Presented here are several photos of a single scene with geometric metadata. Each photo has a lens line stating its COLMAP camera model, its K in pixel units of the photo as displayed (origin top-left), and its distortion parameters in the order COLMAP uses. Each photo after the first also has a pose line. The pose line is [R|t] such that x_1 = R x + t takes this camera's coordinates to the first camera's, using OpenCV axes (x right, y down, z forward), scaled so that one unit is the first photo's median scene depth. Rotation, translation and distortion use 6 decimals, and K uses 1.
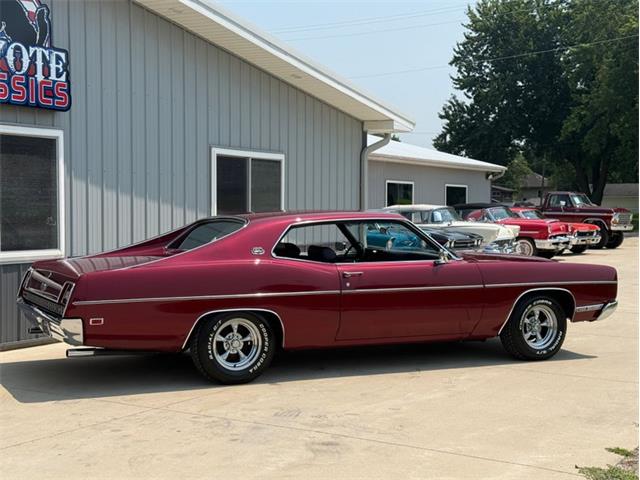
lens RADIAL K [[955.8, 0, 314.1], [0, 955.8, 237.5], [0, 0, 1]] dist [0.132361, -0.105864]
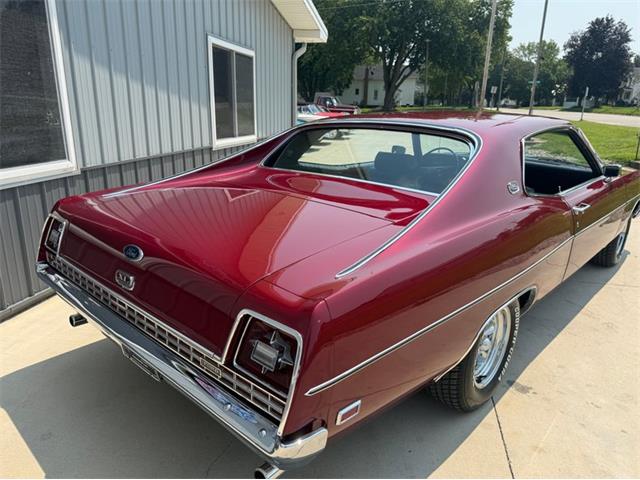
lens RADIAL K [[463.2, 0, 320.8], [0, 463.2, 245.8], [0, 0, 1]] dist [-0.007802, -0.006594]
pose [[0.936475, -0.079370, 0.341635, -0.219792], [-0.014223, 0.964663, 0.263103, -0.019844], [-0.350445, -0.251248, 0.902254, 0.633846]]
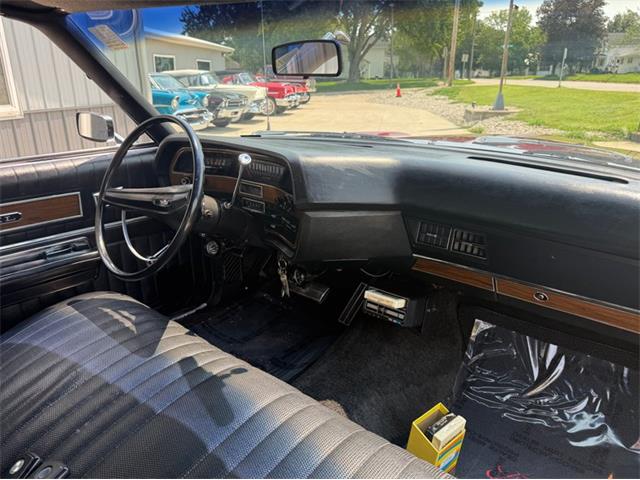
lens RADIAL K [[463.2, 0, 320.8], [0, 463.2, 245.8], [0, 0, 1]] dist [-0.007802, -0.006594]
pose [[0.916617, -0.131194, 0.377625, 0.034081], [0.009430, 0.951449, 0.307661, -0.001491], [-0.399654, -0.278447, 0.873352, 0.890404]]
